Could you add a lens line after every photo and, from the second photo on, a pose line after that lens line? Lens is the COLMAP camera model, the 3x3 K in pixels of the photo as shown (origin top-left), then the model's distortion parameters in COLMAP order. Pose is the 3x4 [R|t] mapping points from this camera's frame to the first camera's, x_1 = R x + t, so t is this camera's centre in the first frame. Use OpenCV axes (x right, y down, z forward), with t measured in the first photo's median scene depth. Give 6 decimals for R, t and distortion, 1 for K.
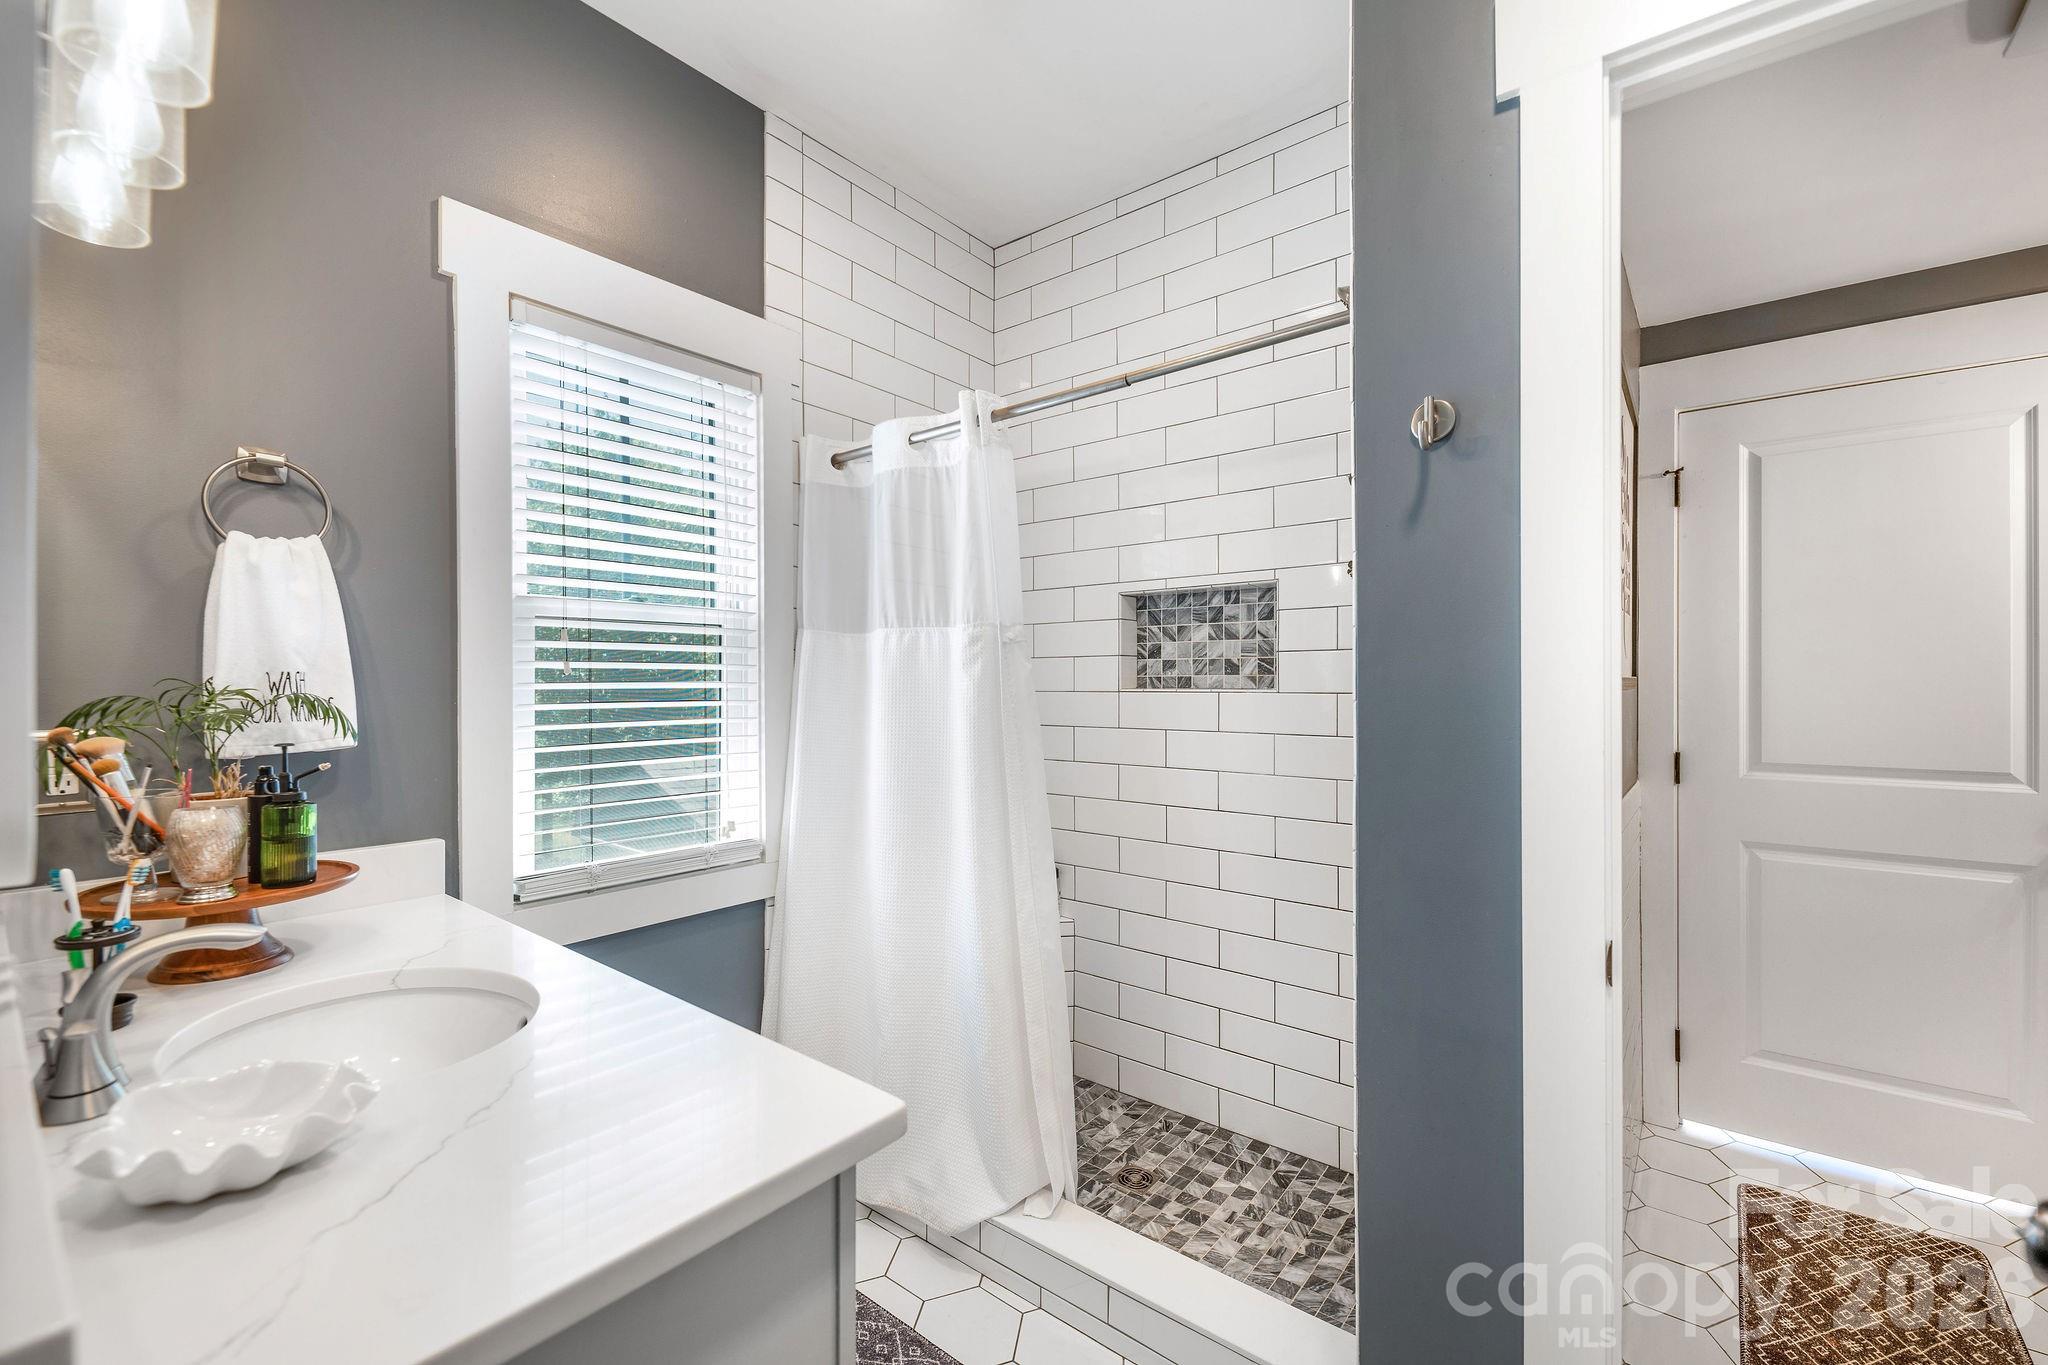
lens RADIAL K [[841.1, 0, 1033.2], [0, 841.1, 680.6], [0, 0, 1]] dist [0.001152, 0.000204]
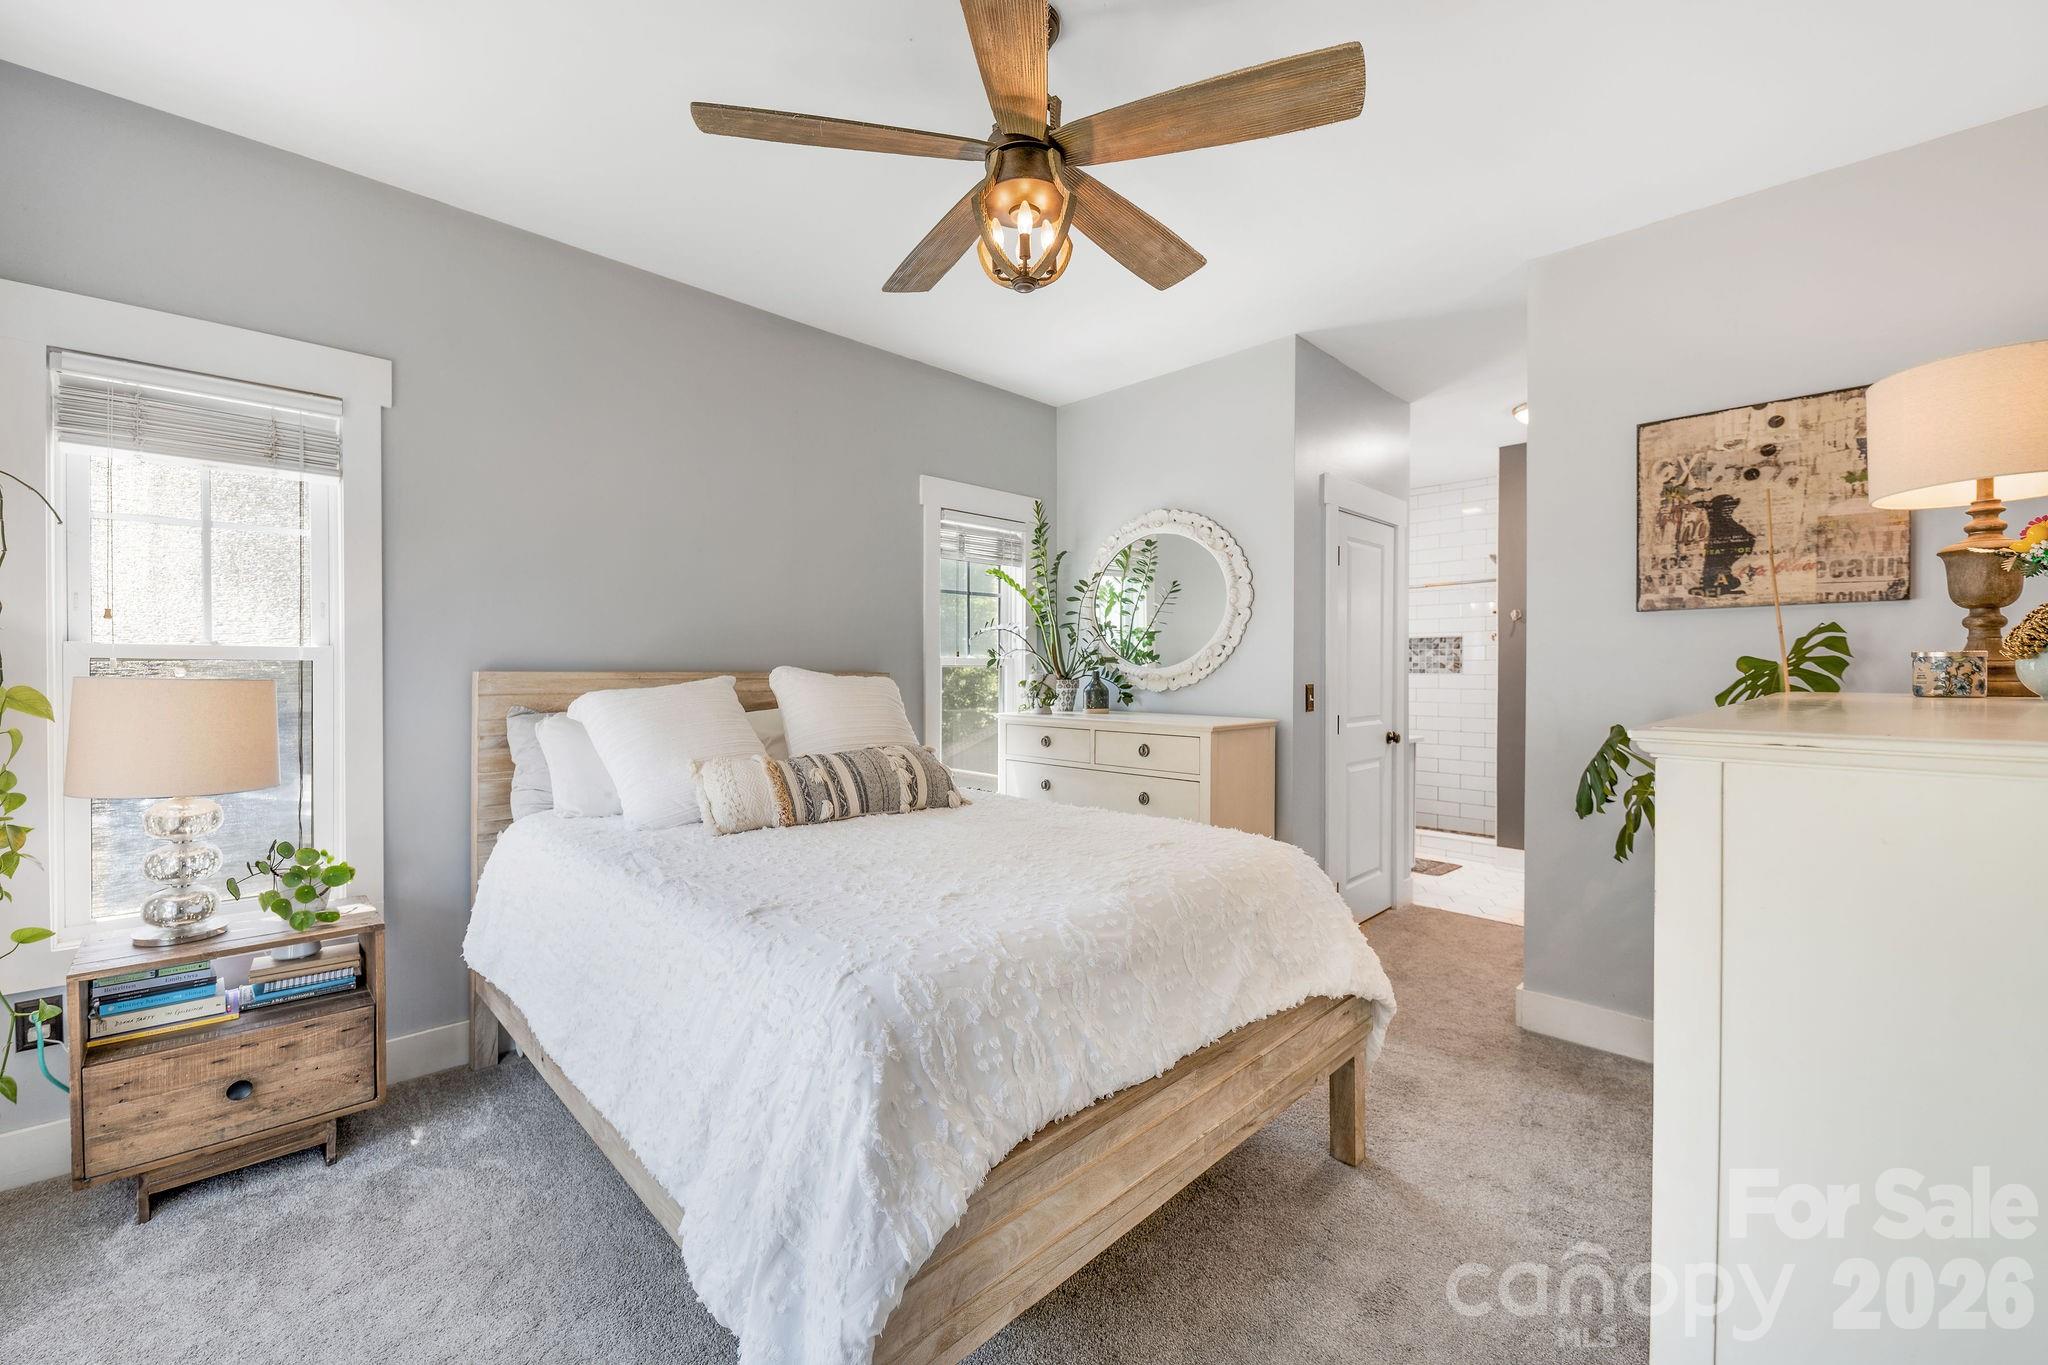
lens RADIAL K [[841.1, 0, 1014.5], [0, 841.1, 680.9], [0, 0, 1]] dist [0.001152, 0.000204]
pose [[0.991586, 0.000870, -0.129444, -0.822779], [-0.000409, 0.999993, 0.003588, 0.026079], [0.129446, -0.003505, 0.991580, -1.977776]]
